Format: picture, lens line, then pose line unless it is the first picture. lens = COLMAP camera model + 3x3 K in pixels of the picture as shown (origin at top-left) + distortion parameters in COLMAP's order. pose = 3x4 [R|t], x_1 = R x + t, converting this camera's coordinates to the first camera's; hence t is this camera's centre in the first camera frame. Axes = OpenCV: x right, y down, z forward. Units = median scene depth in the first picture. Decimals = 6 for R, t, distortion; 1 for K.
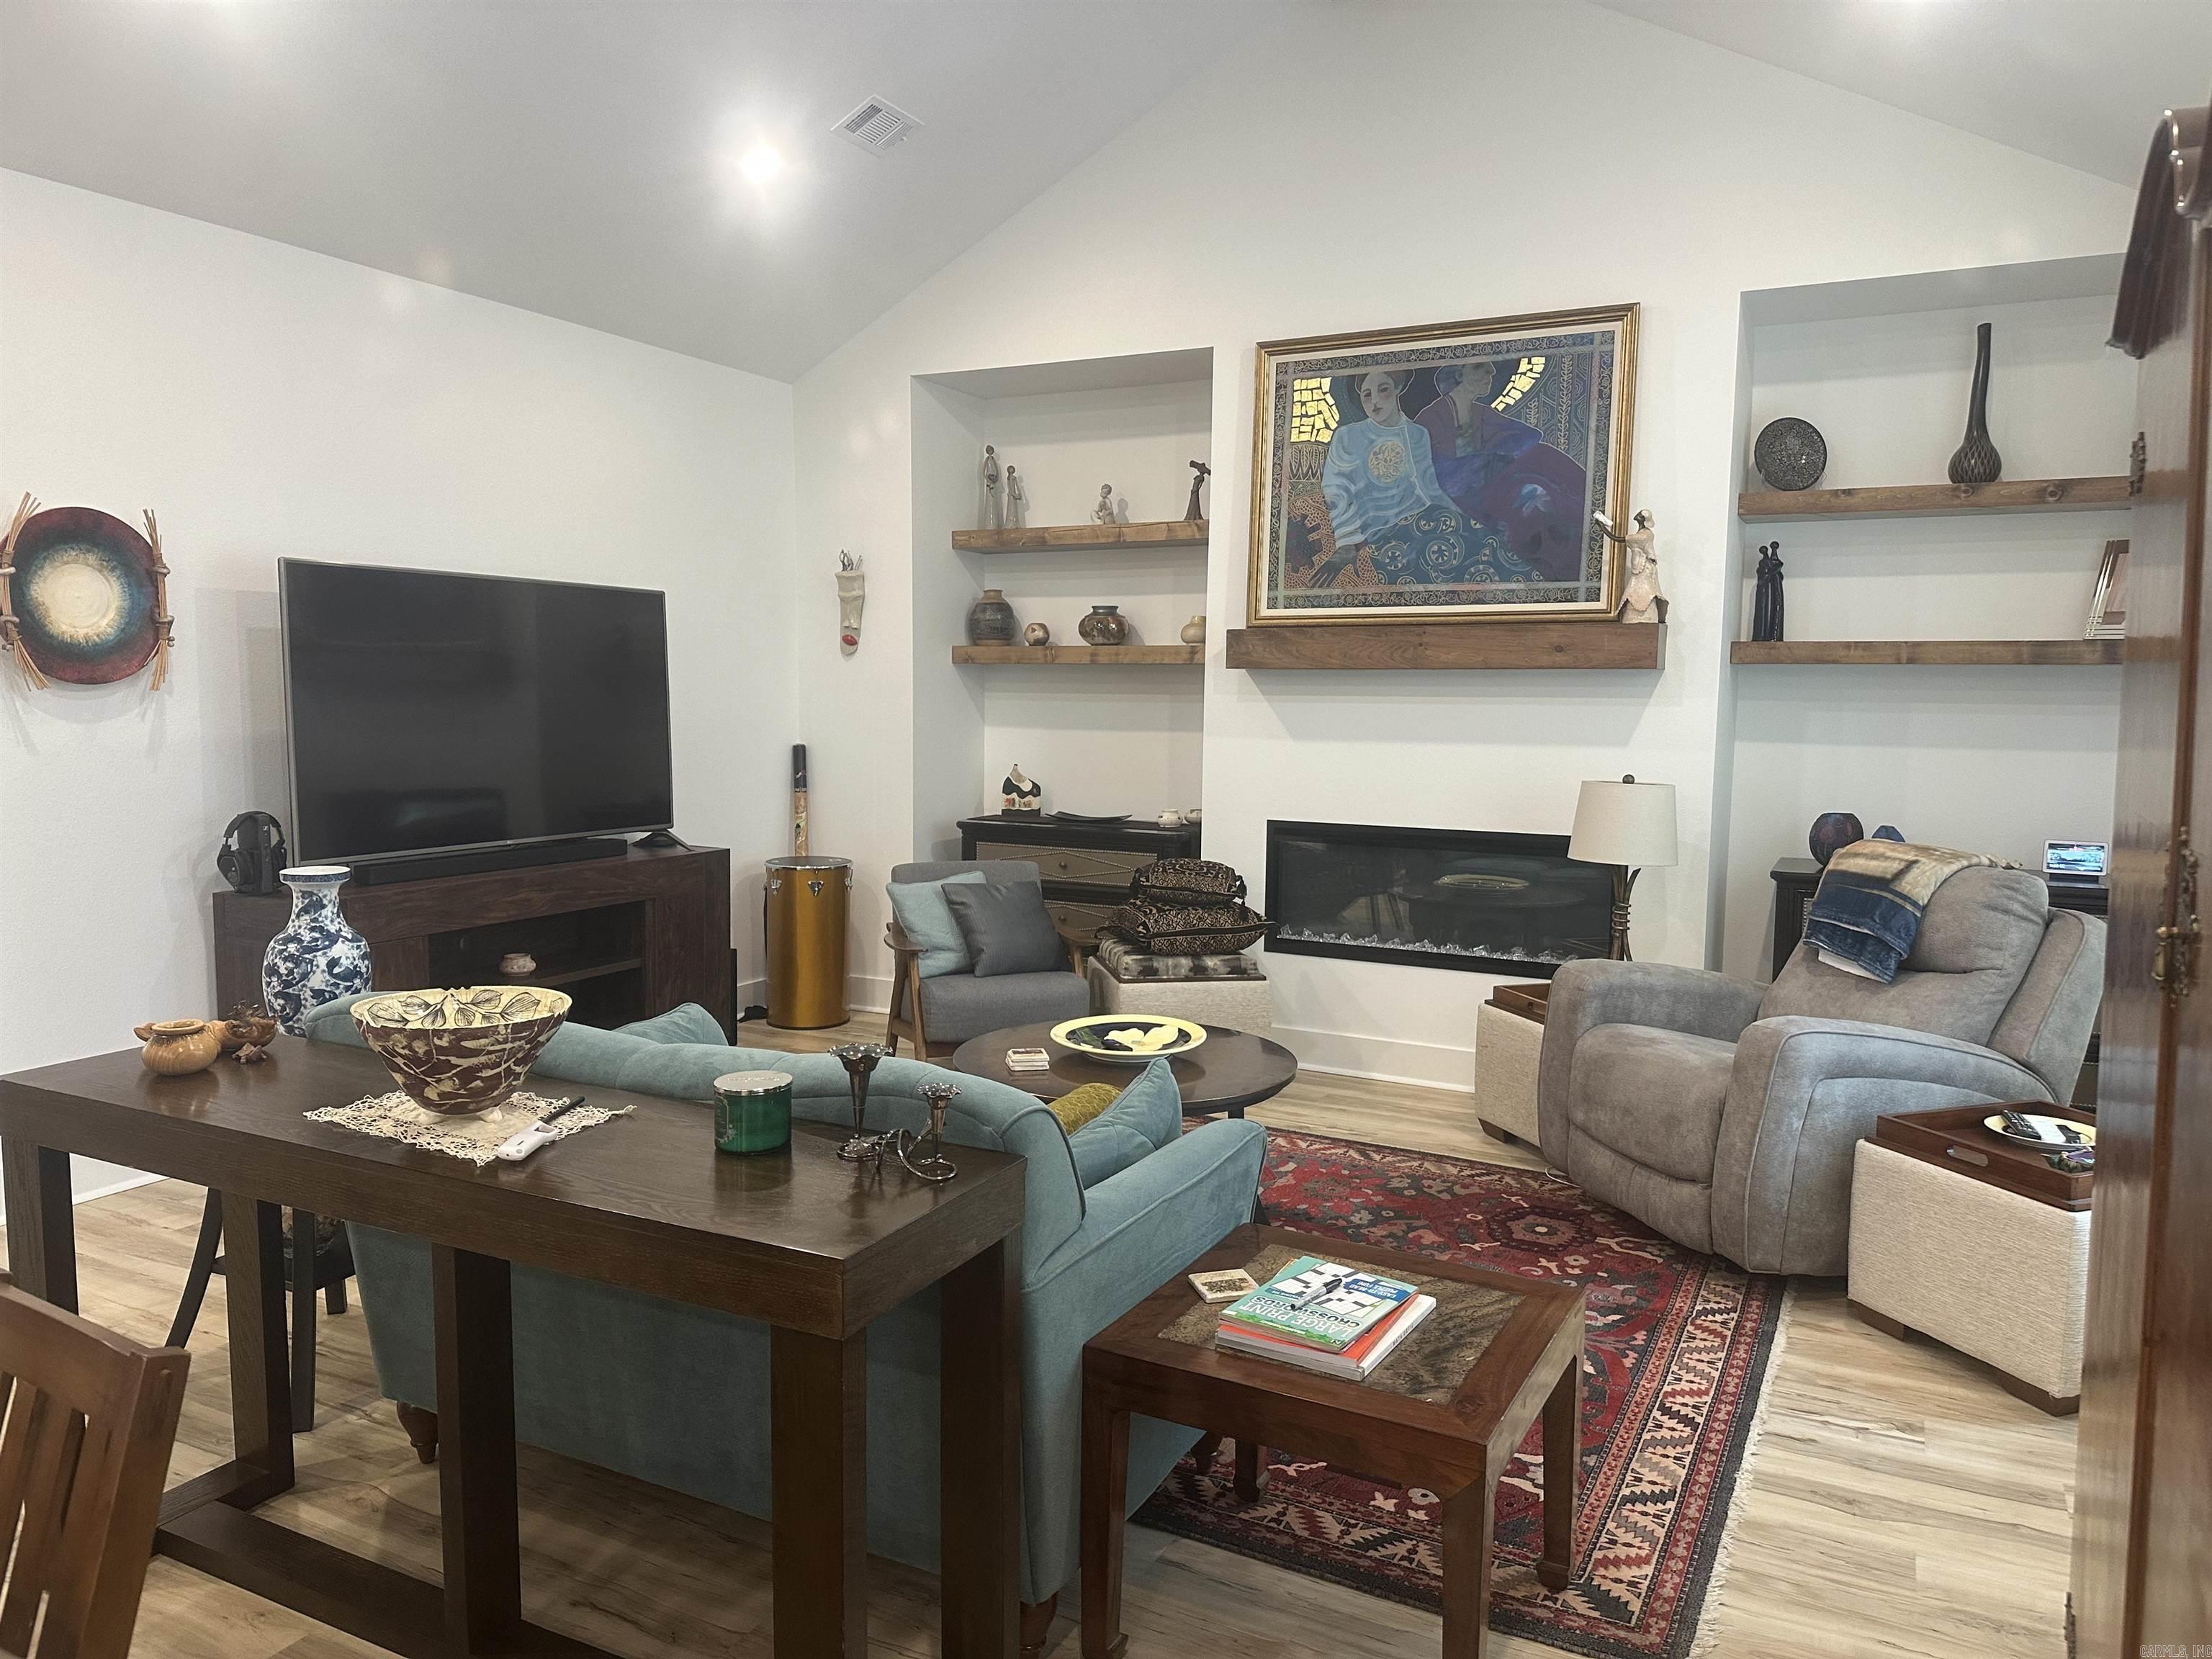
lens RADIAL K [[1531.8, 0, 982.8], [0, 1531.8, 856.4], [0, 0, 1]] dist [0.028926, -0.038085]
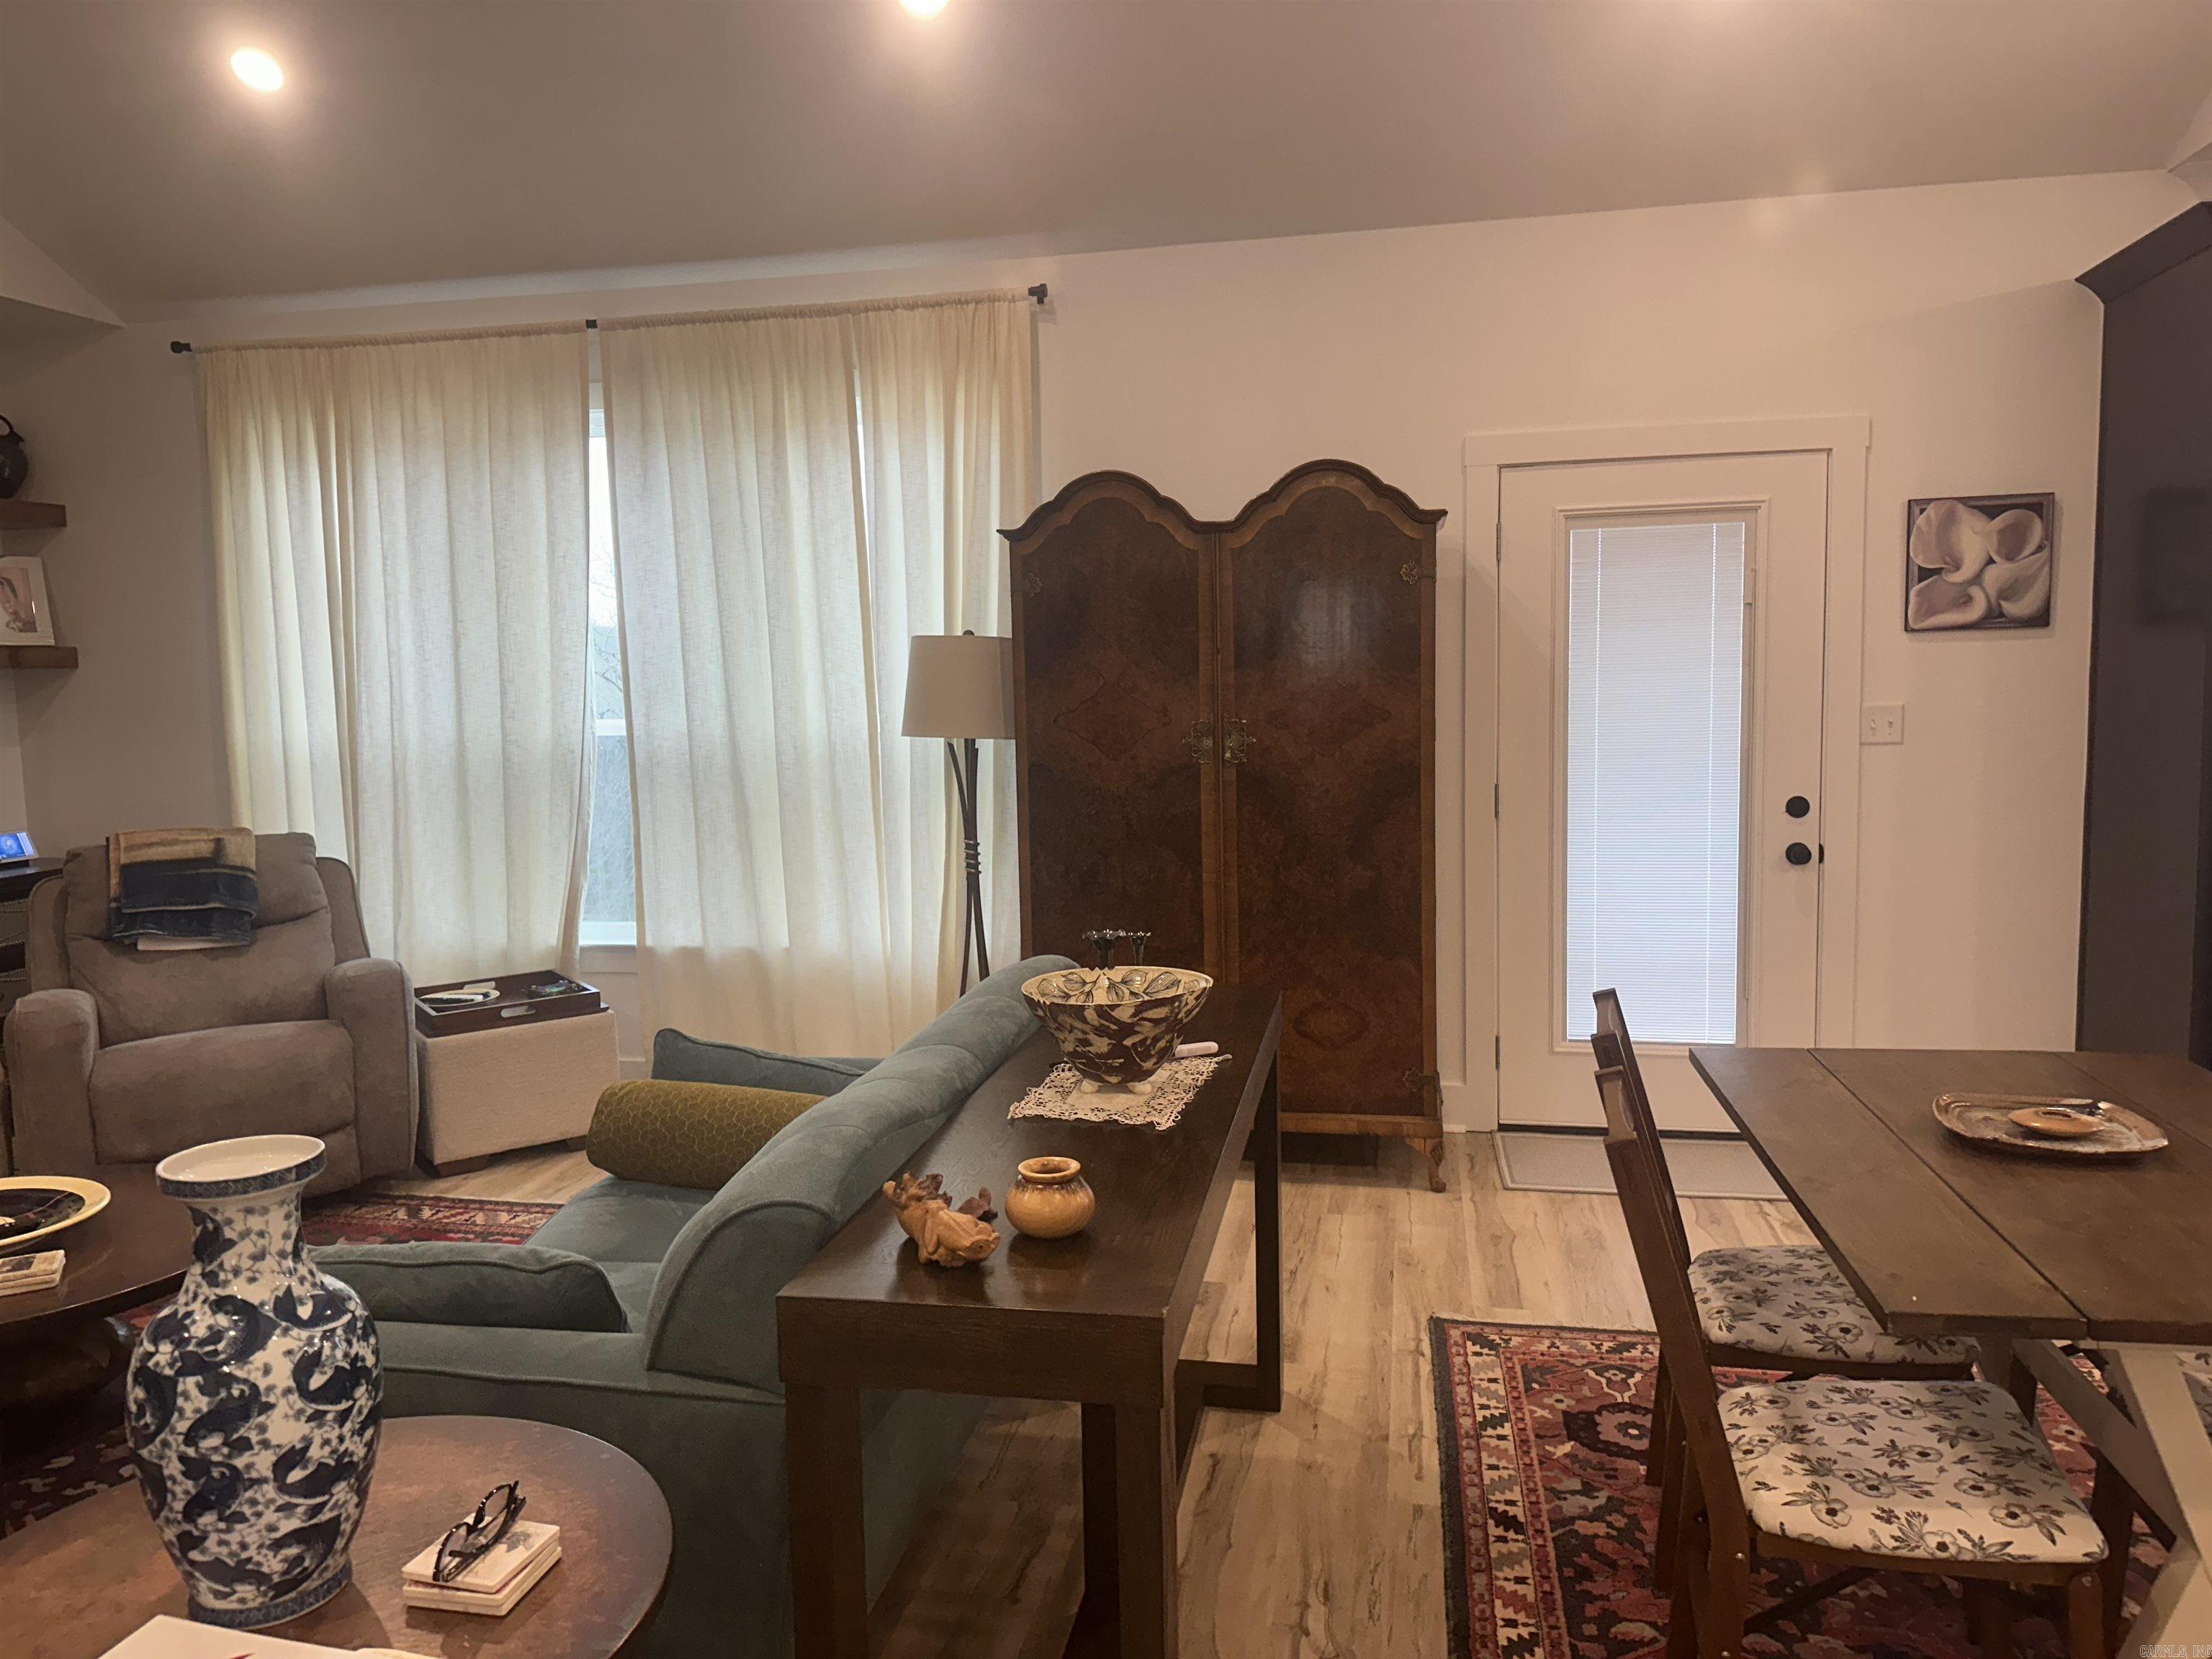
lens RADIAL K [[1531.8, 0, 1118.6], [0, 1531.8, 827.7], [0, 0, 1]] dist [0.028926, -0.038085]
pose [[-0.278083, -0.105490, 0.954747, -0.486353], [0.122822, 0.981888, 0.144262, -0.062945], [-0.952672, 0.157381, -0.260089, 0.455819]]
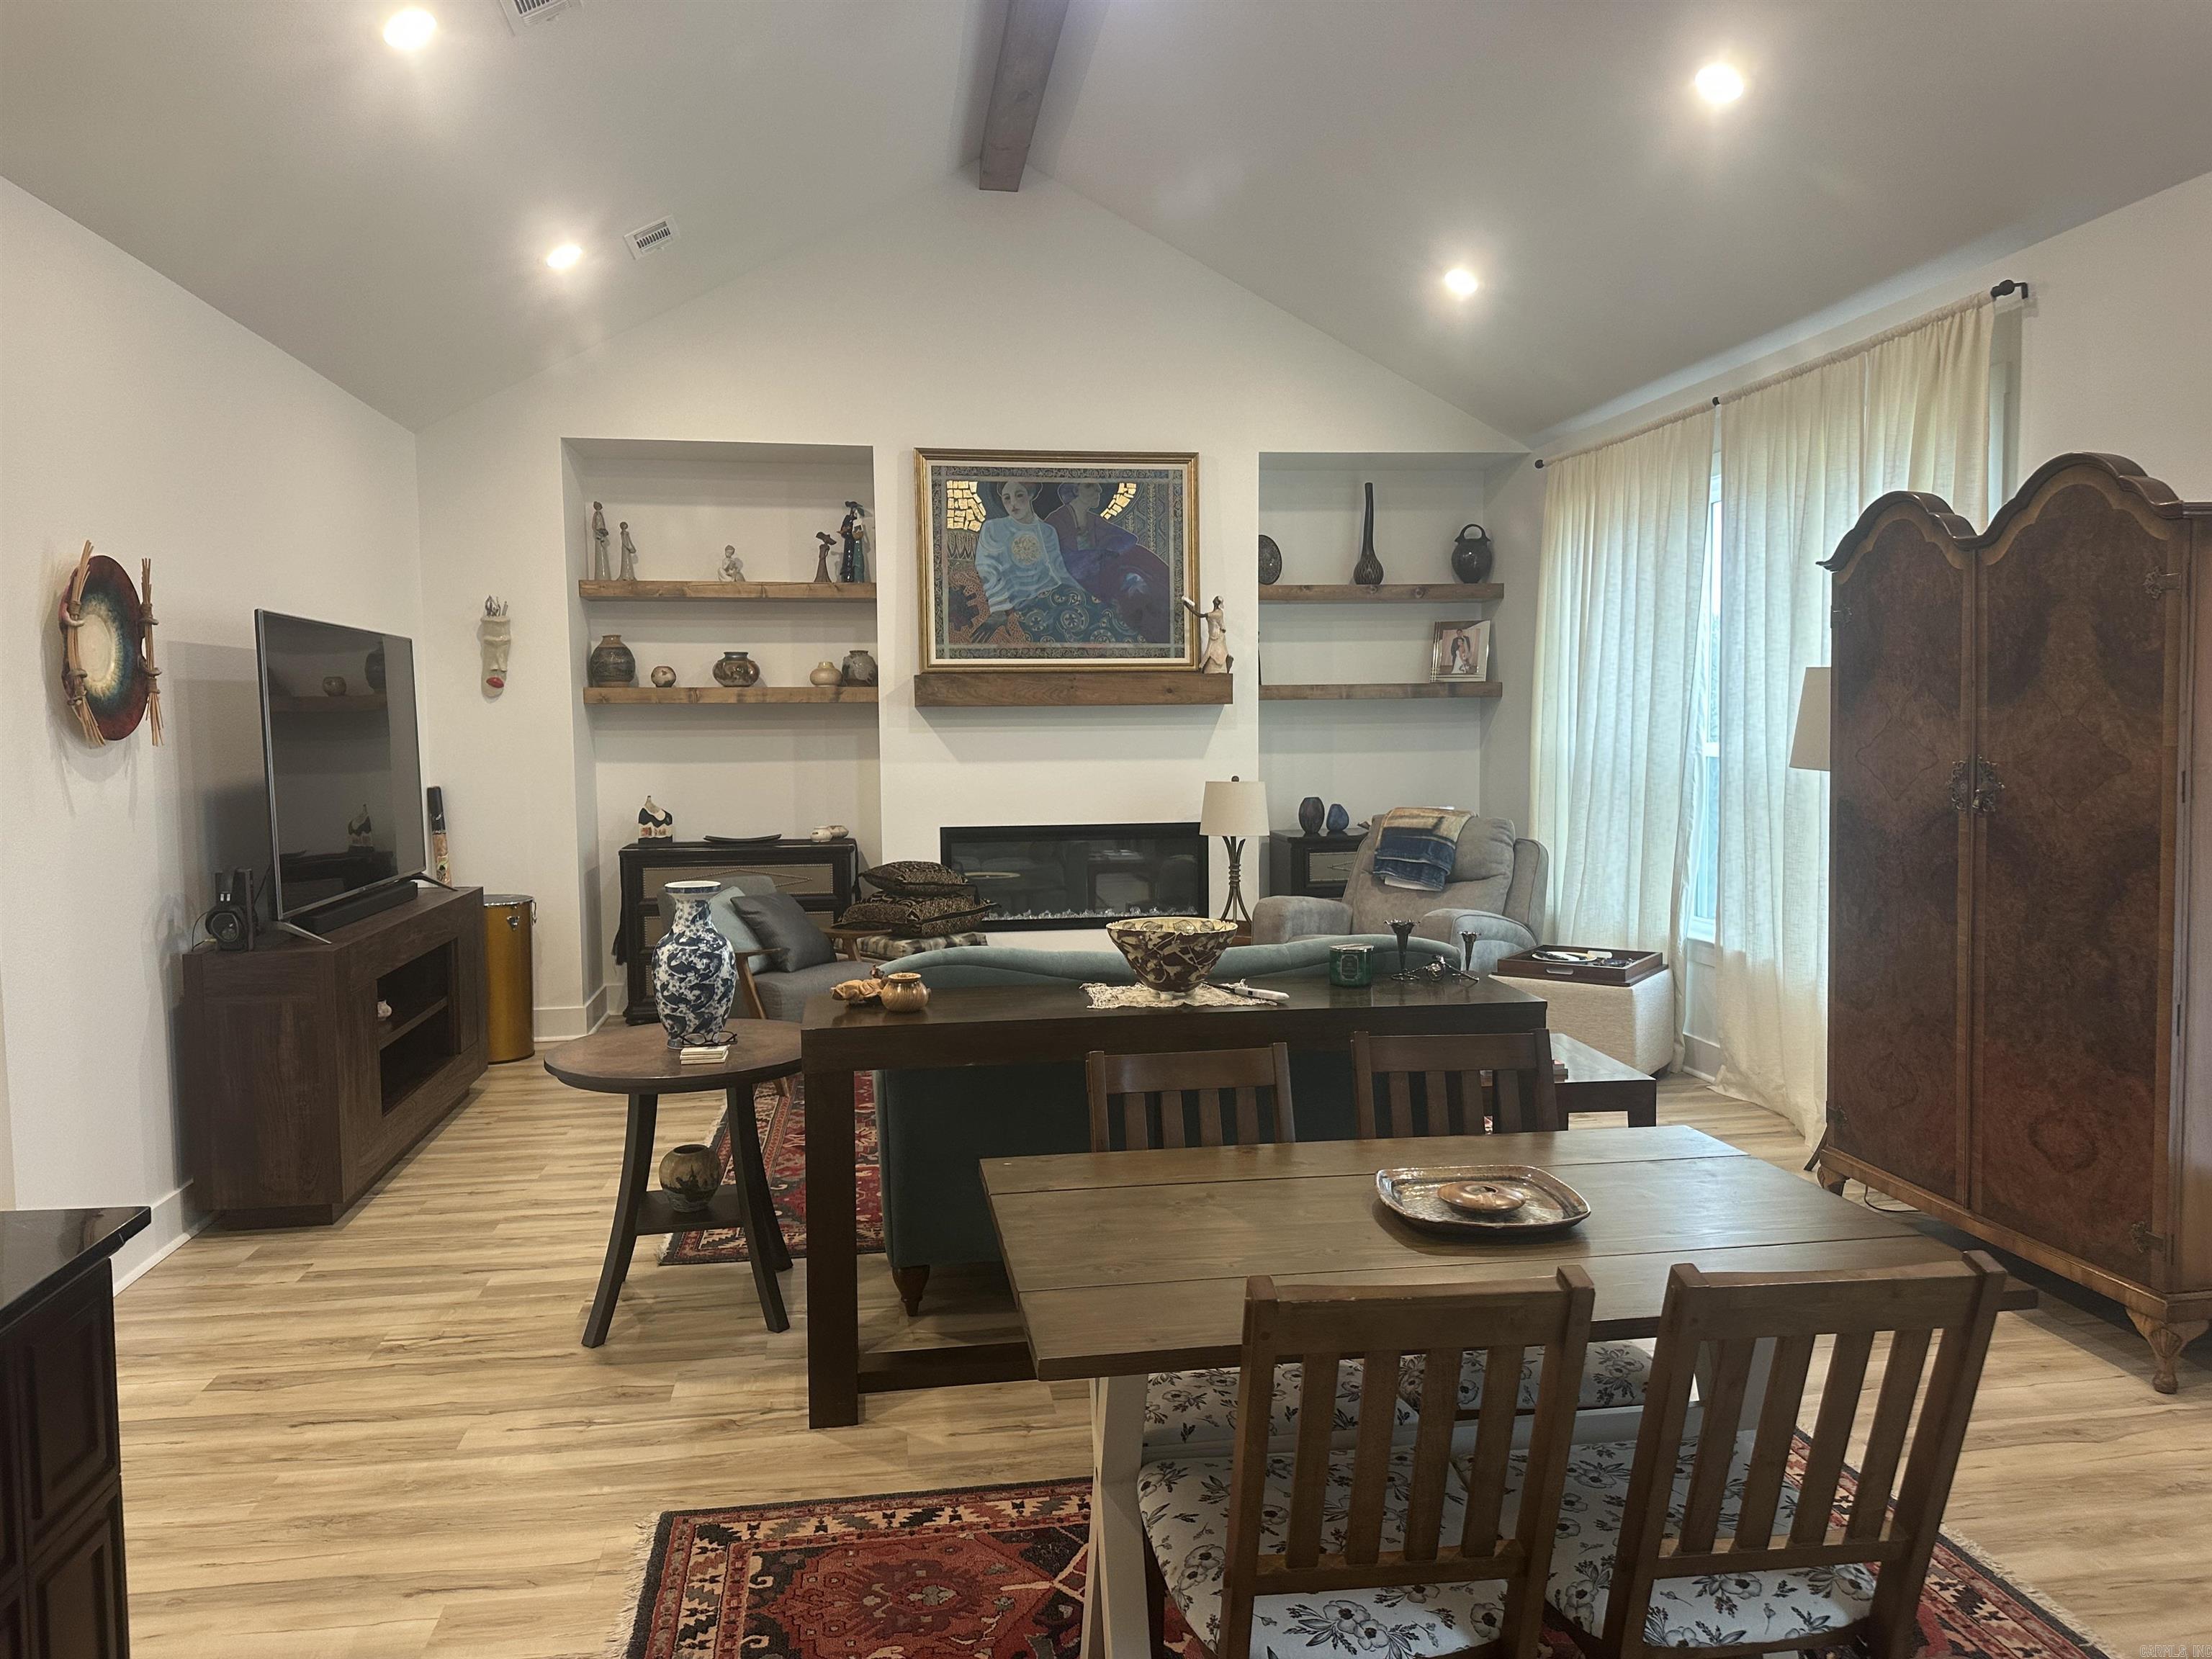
lens RADIAL K [[1531.8, 0, 1124.8], [0, 1531.8, 831.7], [0, 0, 1]] dist [0.028926, -0.038085]
pose [[0.800982, -0.061260, 0.595546, -0.466900], [0.082783, 0.996528, -0.008833, 0.003354], [-0.592938, 0.056376, 0.803272, -0.094301]]
